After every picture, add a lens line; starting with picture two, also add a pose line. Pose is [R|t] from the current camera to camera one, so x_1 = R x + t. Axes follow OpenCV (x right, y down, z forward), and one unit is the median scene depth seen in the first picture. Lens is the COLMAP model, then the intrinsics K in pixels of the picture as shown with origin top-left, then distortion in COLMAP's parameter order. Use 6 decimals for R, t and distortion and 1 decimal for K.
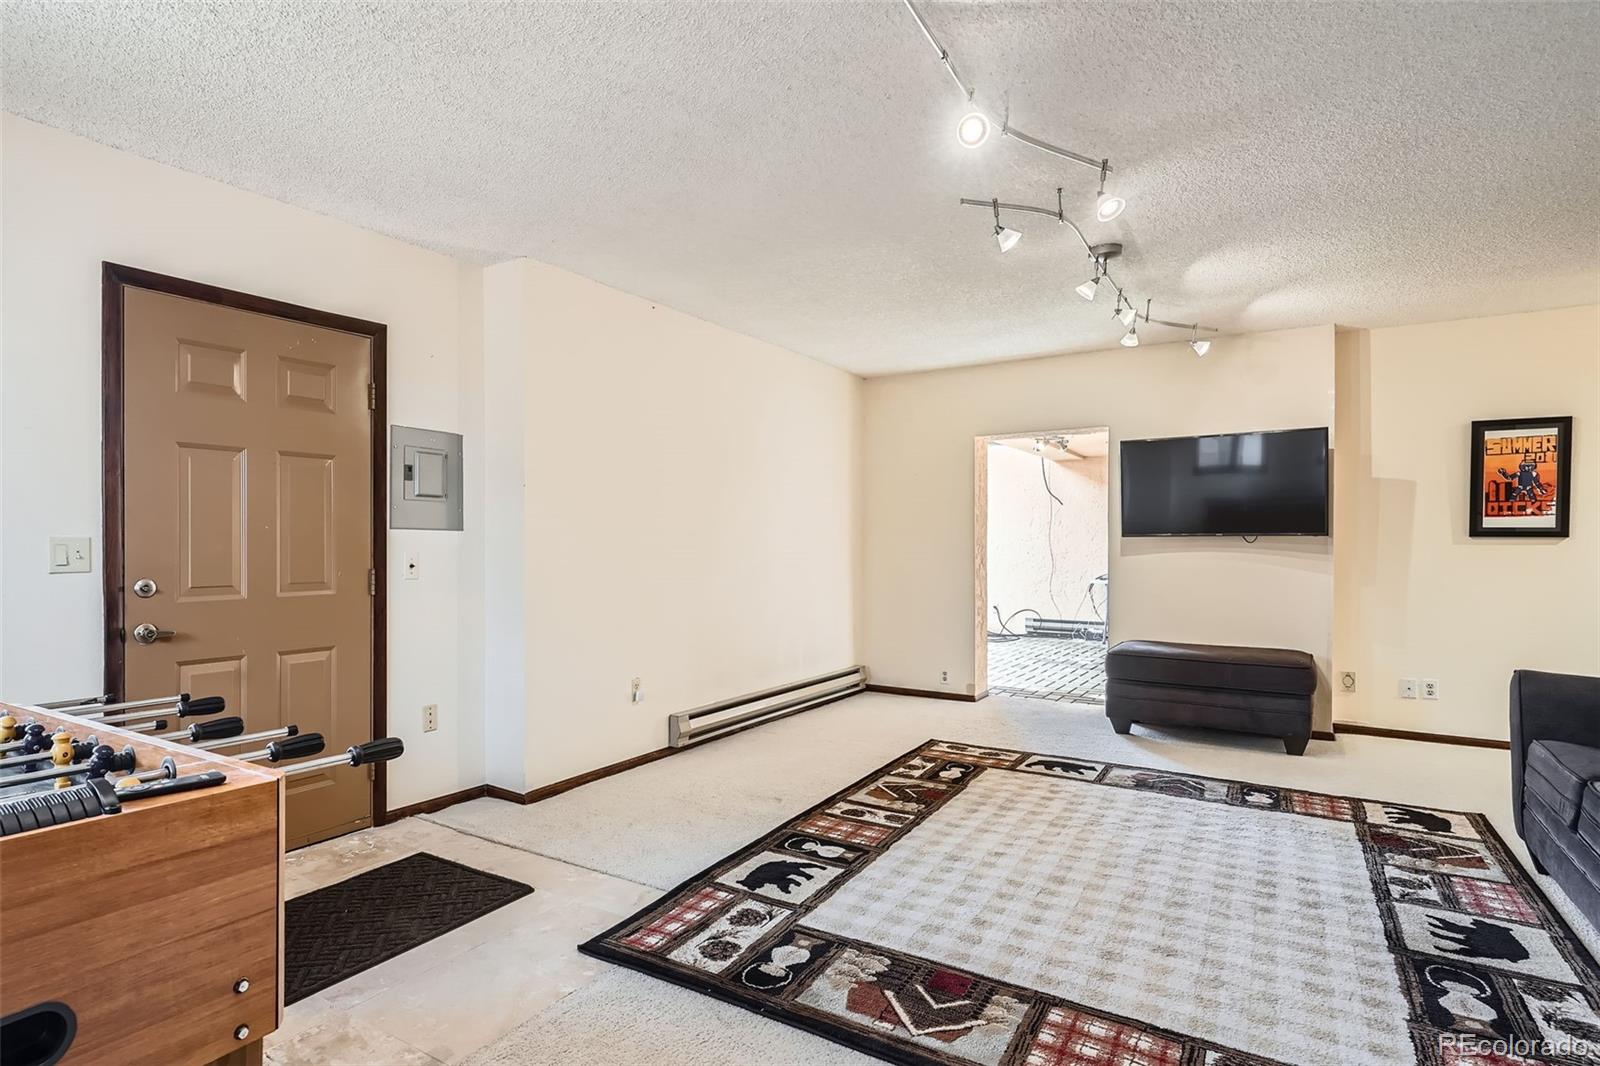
lens RADIAL K [[781.3, 0, 793.3], [0, 781.3, 557.2], [0, 0, 1]] dist [0.029290, 0.000706]
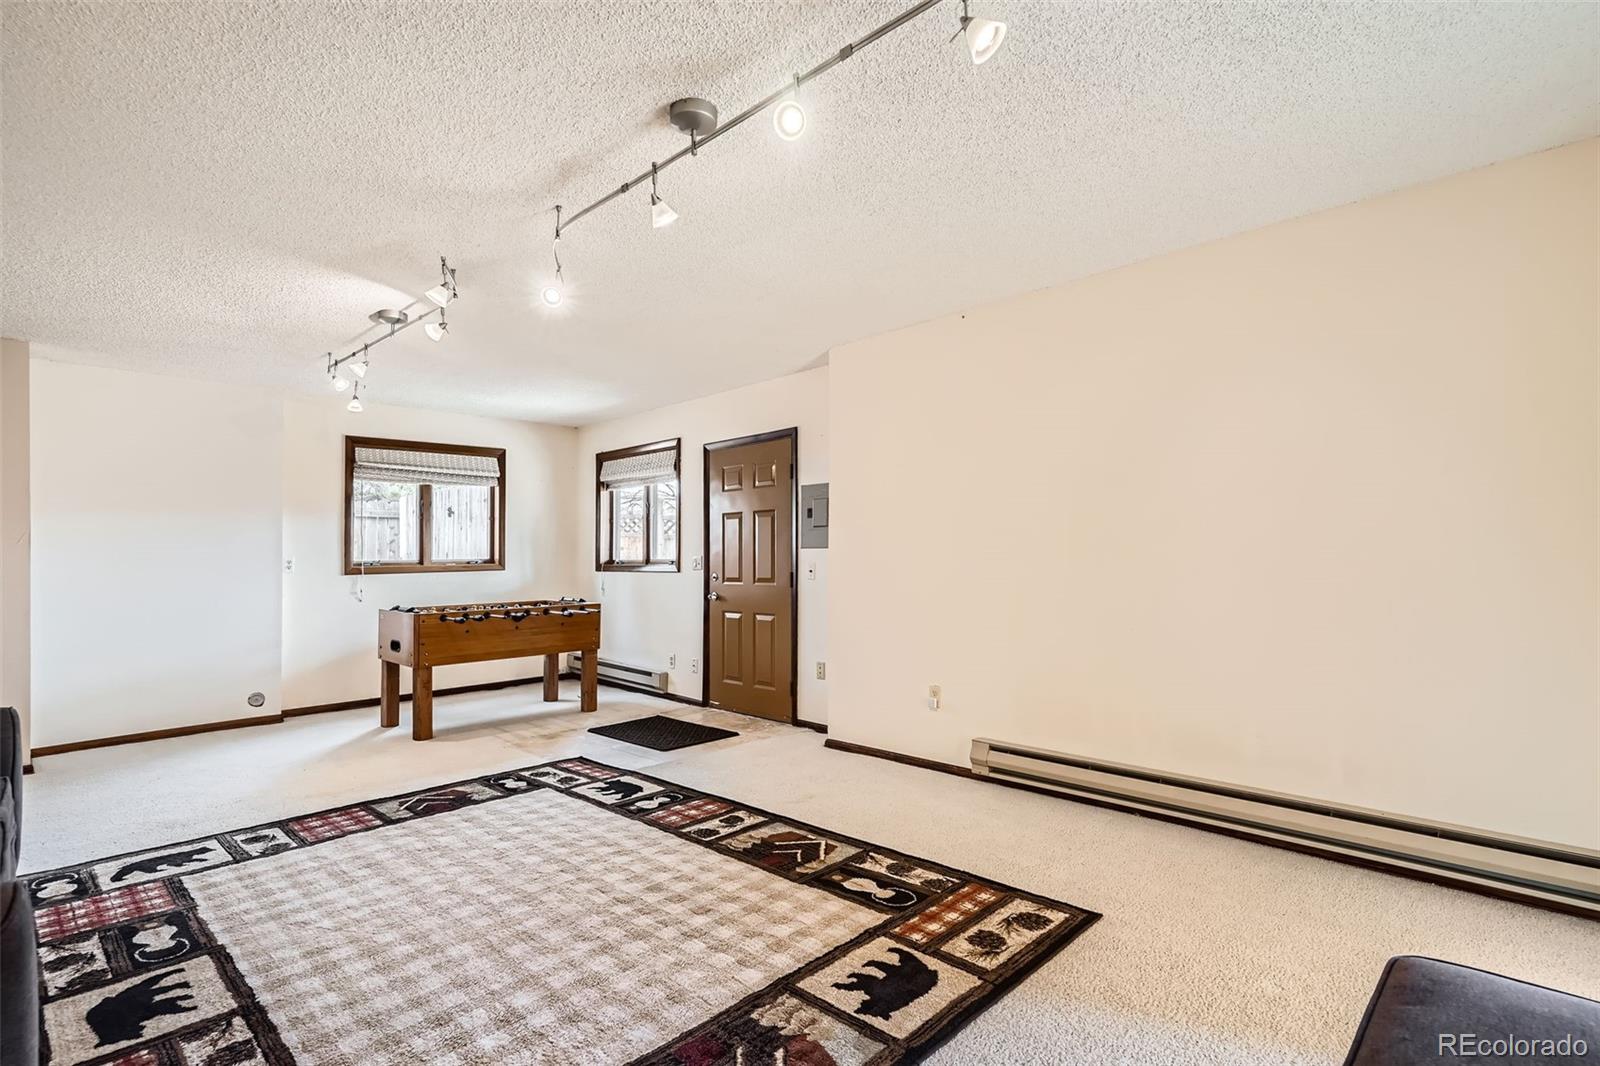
lens RADIAL K [[768.1, 0, 787.8], [0, 768.1, 537.4], [0, 0, 1]] dist [0.003221, -0.001975]
pose [[-0.195769, -0.025717, -0.980313, 1.299896], [-0.003680, 0.999668, -0.025490, -0.022239], [0.980643, -0.001383, -0.195799, 1.559486]]
